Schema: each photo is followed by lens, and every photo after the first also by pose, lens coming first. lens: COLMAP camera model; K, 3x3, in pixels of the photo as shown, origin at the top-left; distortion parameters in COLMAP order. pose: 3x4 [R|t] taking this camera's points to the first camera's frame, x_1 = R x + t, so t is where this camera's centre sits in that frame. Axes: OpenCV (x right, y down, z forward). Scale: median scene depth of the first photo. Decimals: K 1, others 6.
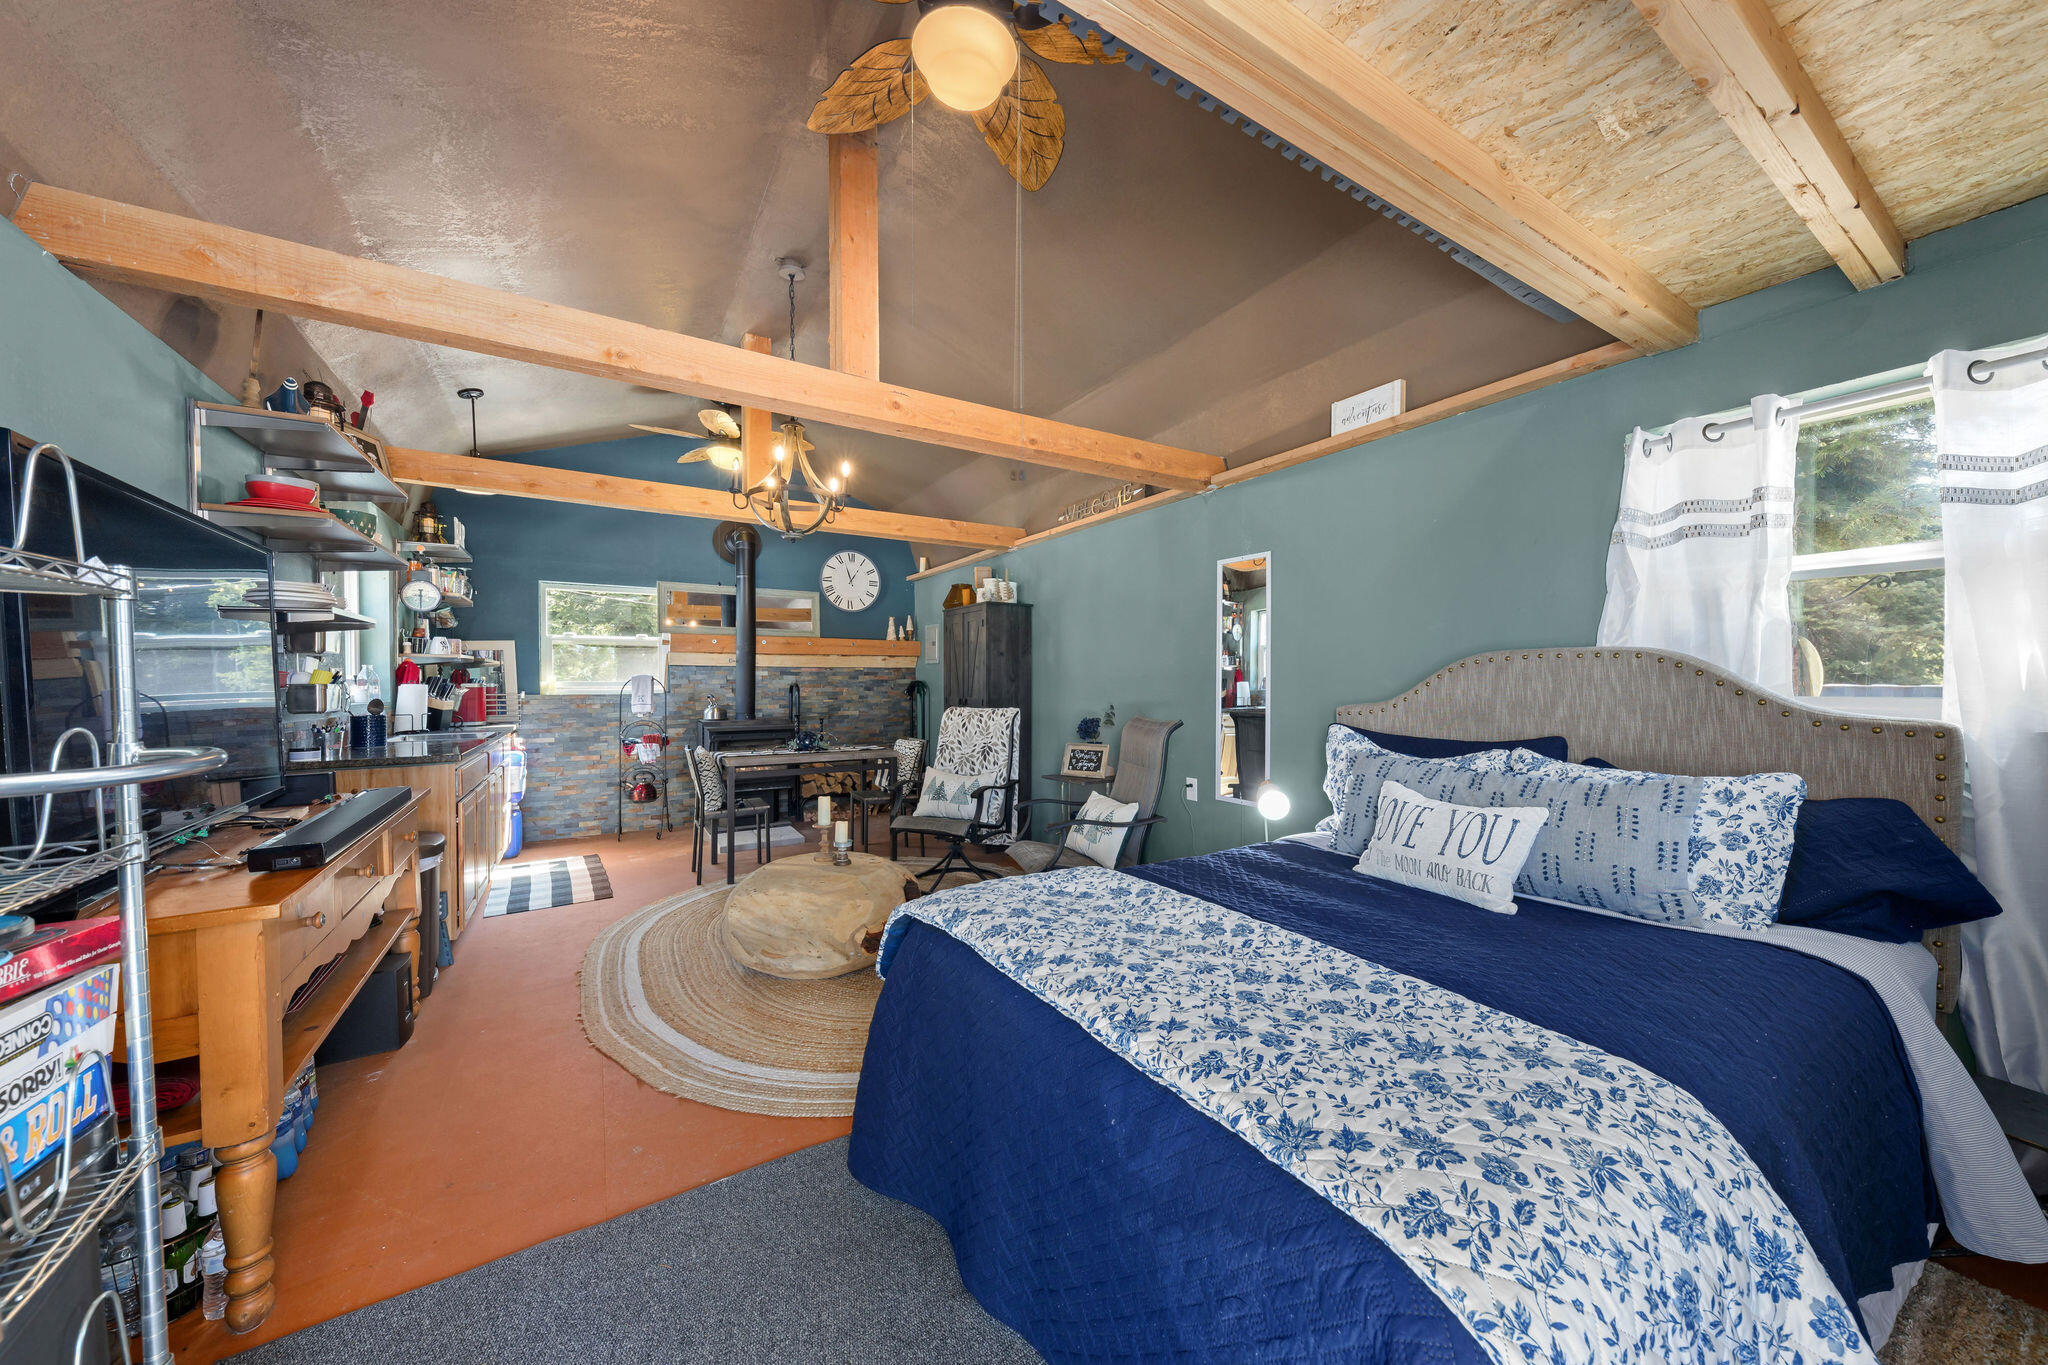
lens RADIAL K [[713.3, 0, 1042.8], [0, 713.3, 694.0], [0, 0, 1]] dist [0.005278, -0.003107]
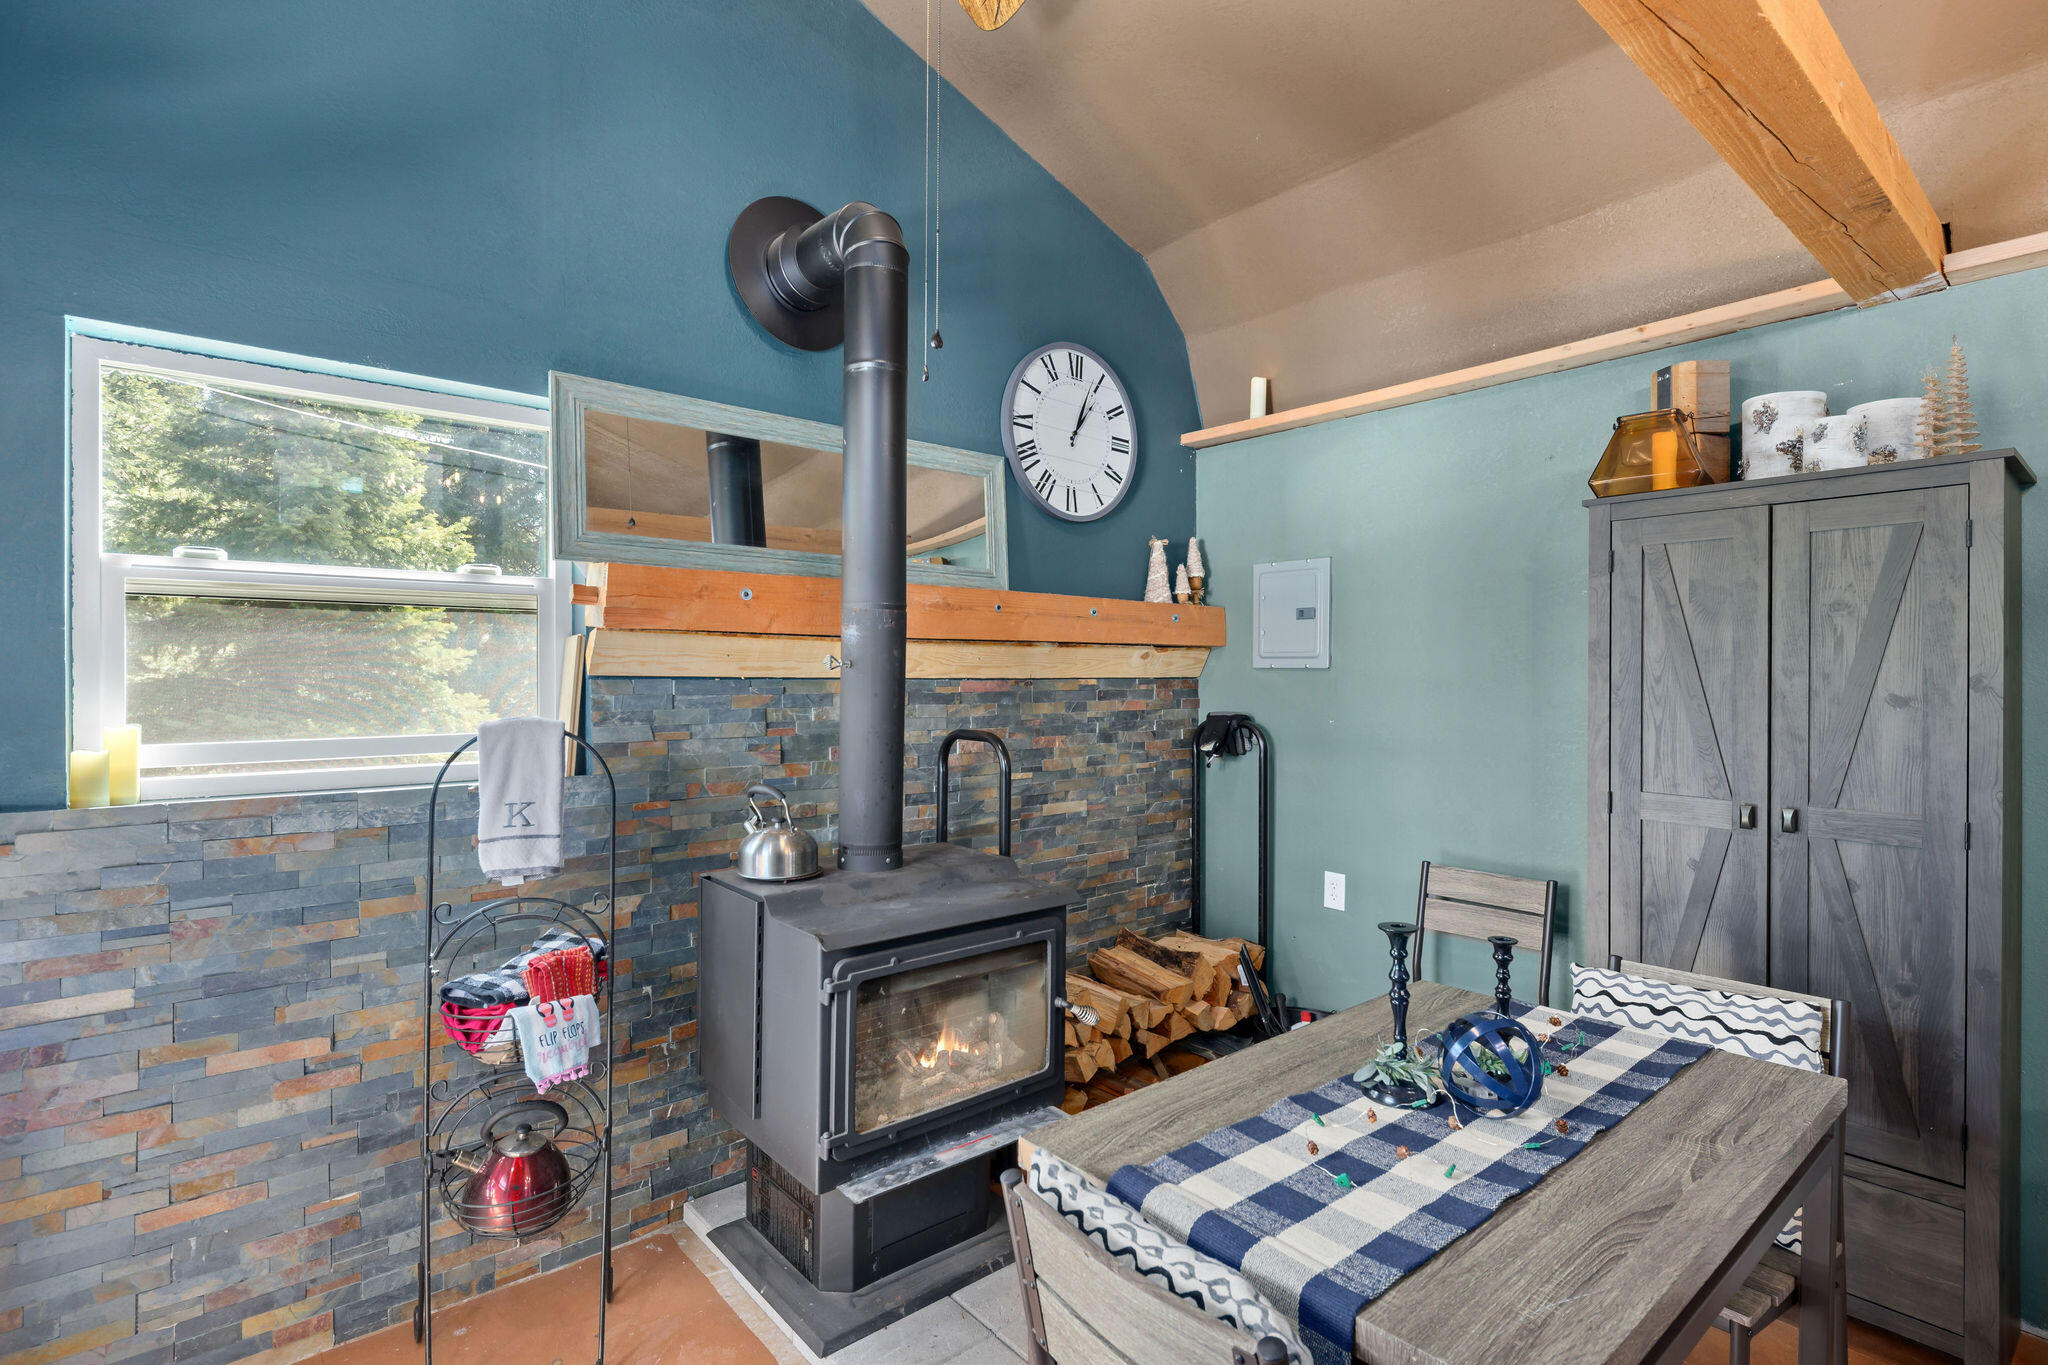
lens RADIAL K [[992.0, 0, 1031.1], [0, 992.0, 678.3], [0, 0, 1]] dist [-0.002756, -0.001187]
pose [[0.989390, 0.000555, 0.145283, -0.368298], [0.001684, 0.999882, -0.015285, -0.030583], [-0.145274, 0.015367, 0.989272, 0.532601]]
